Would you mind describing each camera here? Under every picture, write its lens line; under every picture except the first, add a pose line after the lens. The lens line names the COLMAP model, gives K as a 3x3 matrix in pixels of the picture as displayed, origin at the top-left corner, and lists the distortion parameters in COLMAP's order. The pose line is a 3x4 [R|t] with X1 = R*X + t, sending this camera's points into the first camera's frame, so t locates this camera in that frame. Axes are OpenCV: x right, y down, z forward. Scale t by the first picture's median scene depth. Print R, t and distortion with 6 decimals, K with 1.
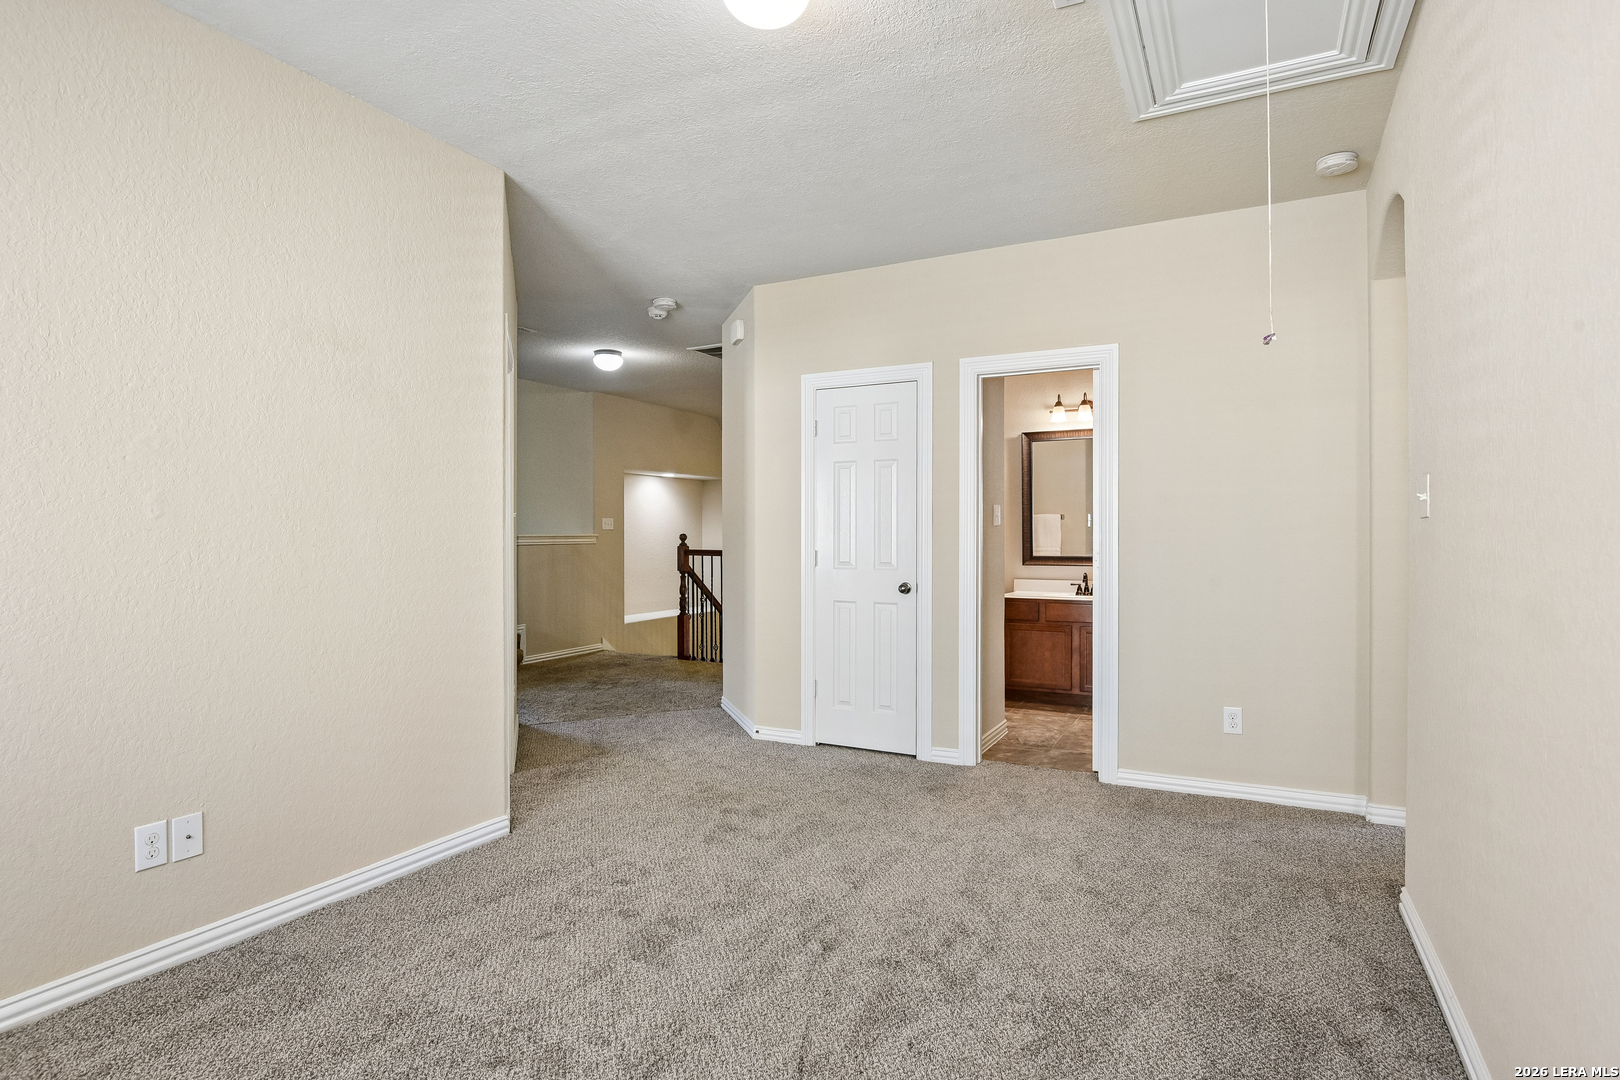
lens RADIAL K [[858.6, 0, 810.0], [0, 858.6, 540.0], [0, 0, 1]] dist [-0.000910, -0.000065]
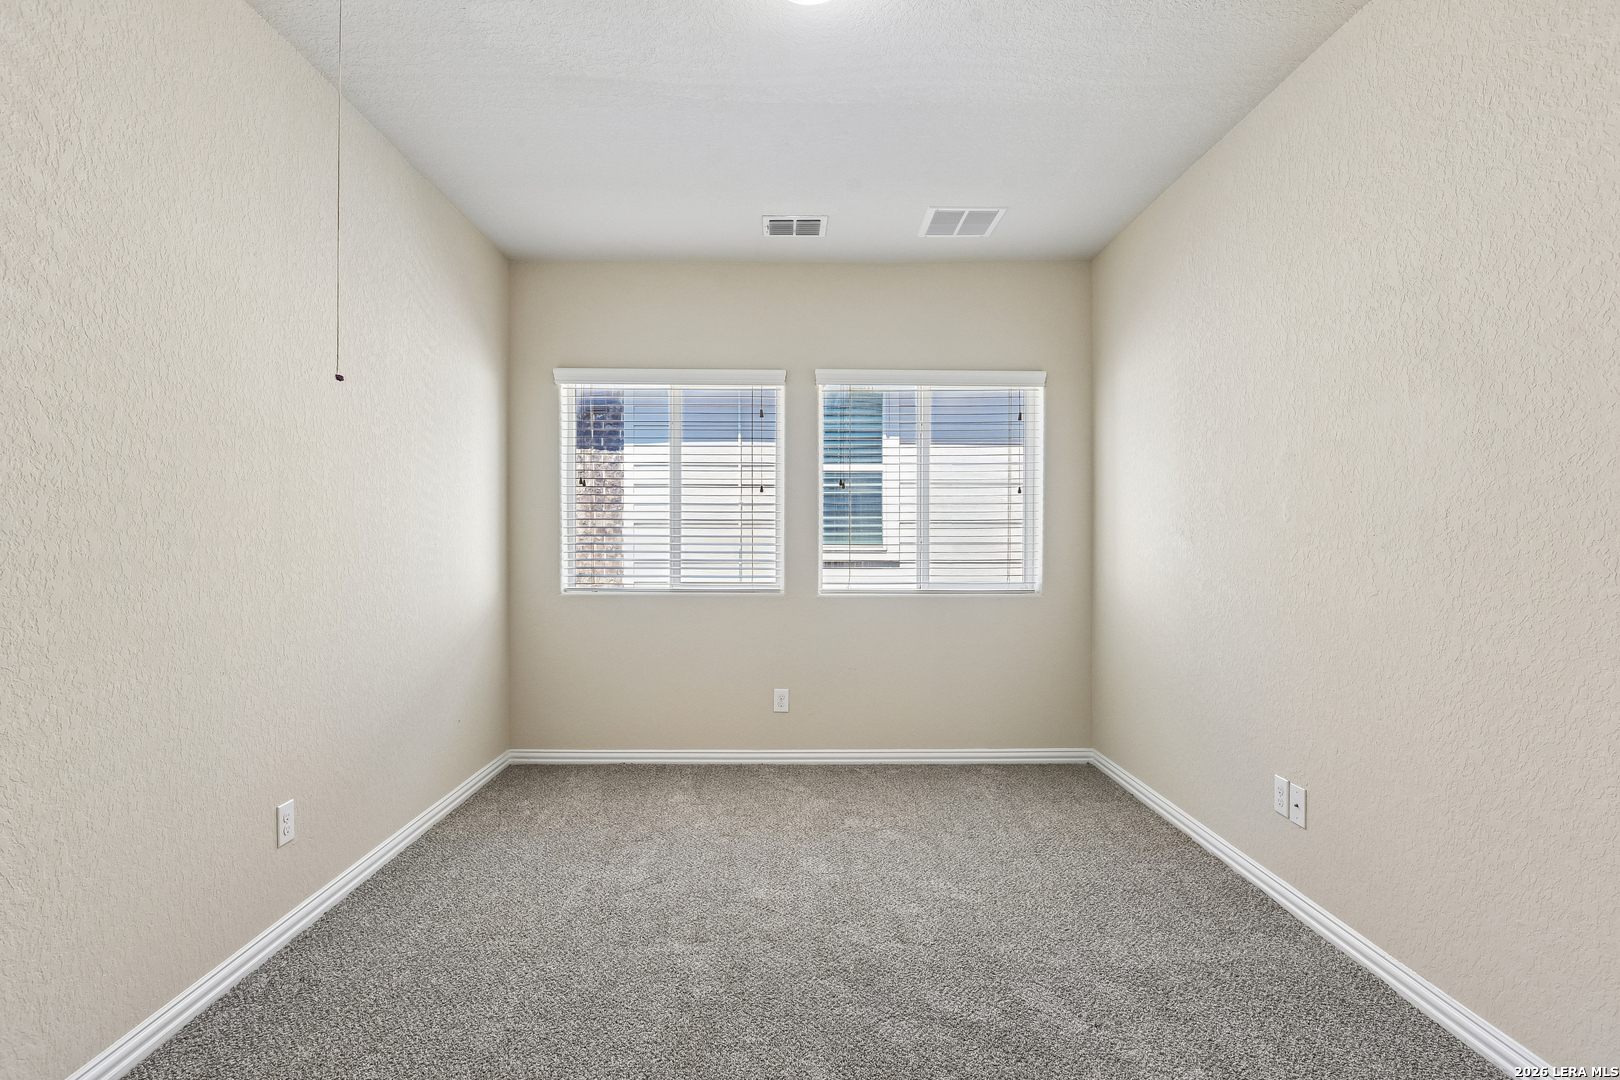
lens RADIAL K [[881.3, 0, 818.1], [0, 881.3, 543.9], [0, 0, 1]] dist [-0.020165, -0.000227]
pose [[-0.878268, 0.002025, -0.478165, 0.371633], [-0.001820, 0.999970, 0.007577, -0.002008], [0.478166, 0.007525, -0.878237, 1.720826]]
